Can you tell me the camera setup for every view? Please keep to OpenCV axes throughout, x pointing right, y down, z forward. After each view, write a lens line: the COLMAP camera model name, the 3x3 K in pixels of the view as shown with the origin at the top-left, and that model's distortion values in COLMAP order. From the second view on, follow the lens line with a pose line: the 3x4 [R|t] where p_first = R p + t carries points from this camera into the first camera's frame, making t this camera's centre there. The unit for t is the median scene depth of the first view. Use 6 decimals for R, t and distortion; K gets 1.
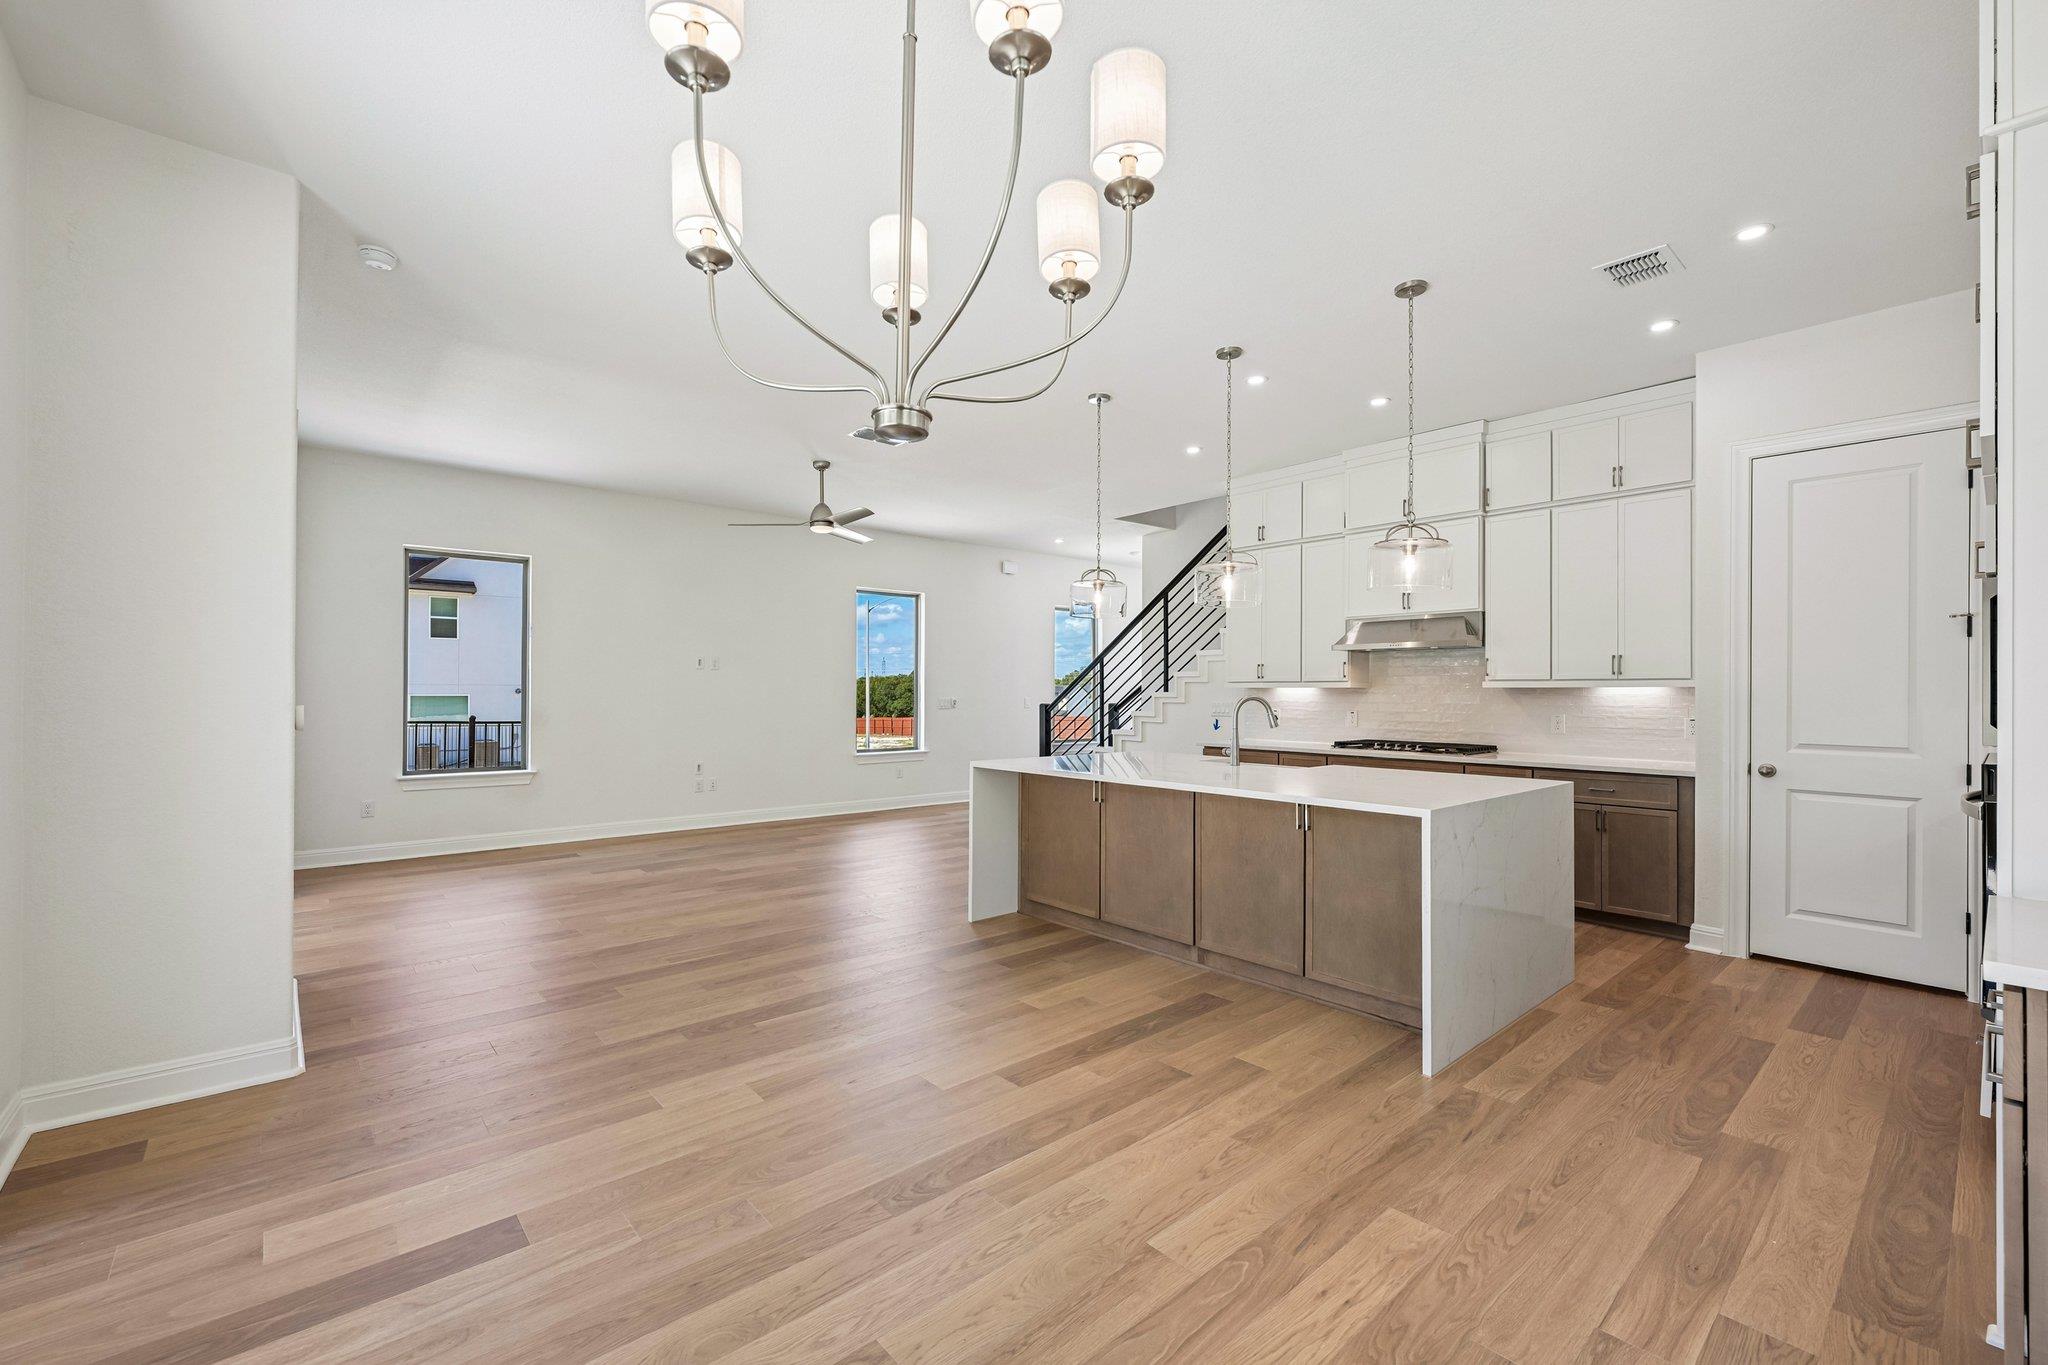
lens RADIAL K [[843.2, 0, 1013.4], [0, 843.2, 695.1], [0, 0, 1]] dist [-0.002098, -0.000341]
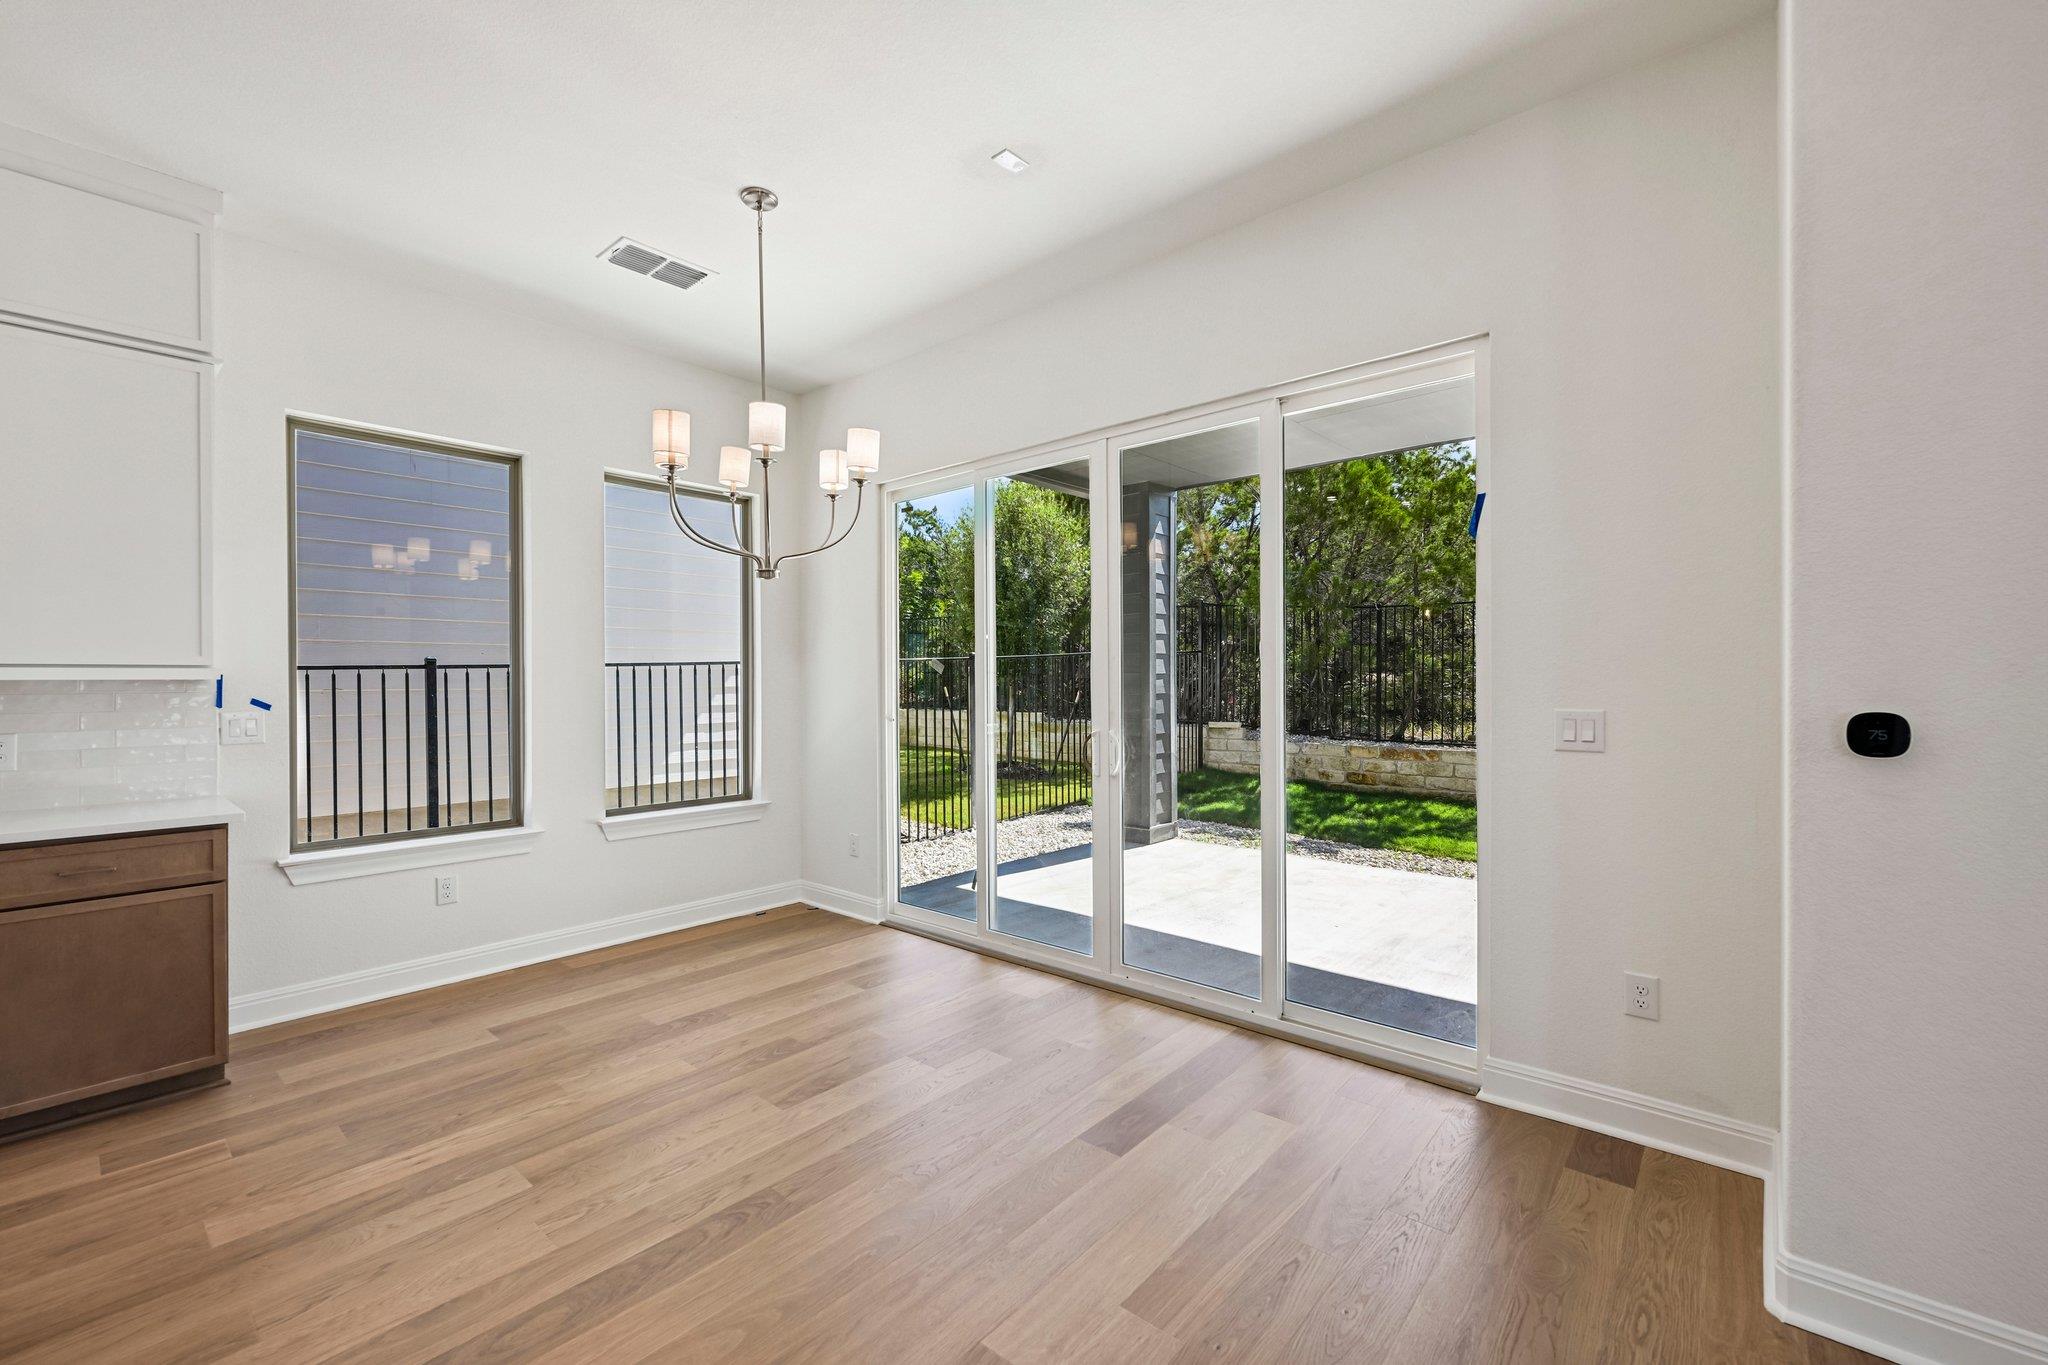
lens RADIAL K [[843.2, 0, 1031.5], [0, 843.2, 687.1], [0, 0, 1]] dist [-0.002098, -0.000341]
pose [[-0.988314, 0.004928, -0.152354, -0.170874], [0.003557, 0.999951, 0.009266, -0.005817], [0.152393, 0.008616, -0.988282, 1.155621]]
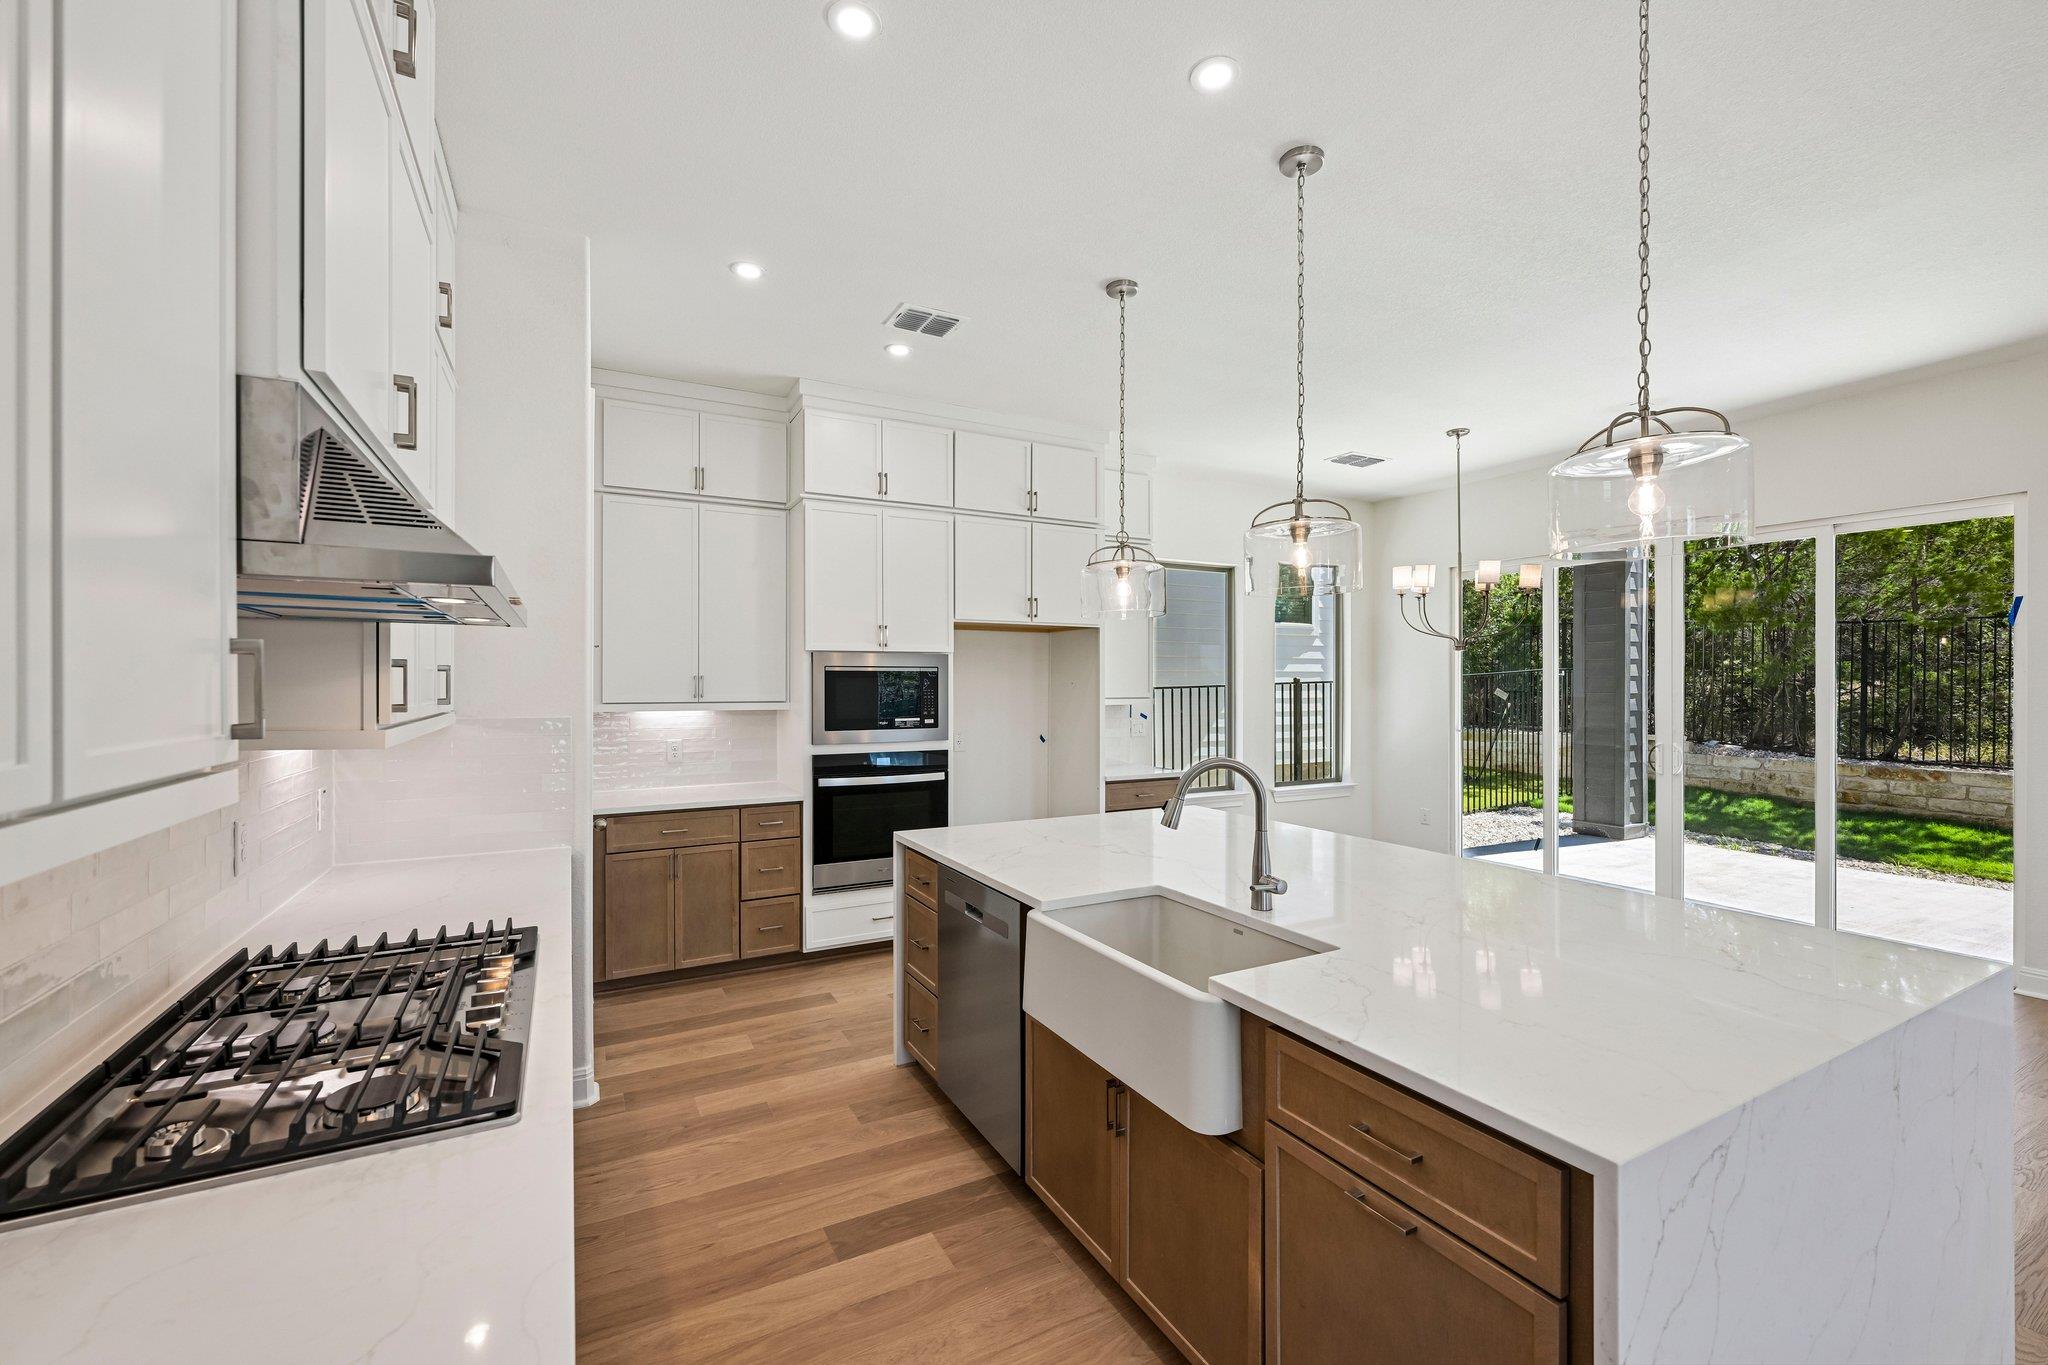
lens RADIAL K [[843.2, 0, 1024.5], [0, 843.2, 680.2], [0, 0, 1]] dist [-0.002098, -0.000341]
pose [[-0.977065, -0.001577, 0.212933, 0.355146], [-0.001449, 0.999999, 0.000759, -0.052789], [-0.212934, 0.000433, -0.977066, 1.825094]]
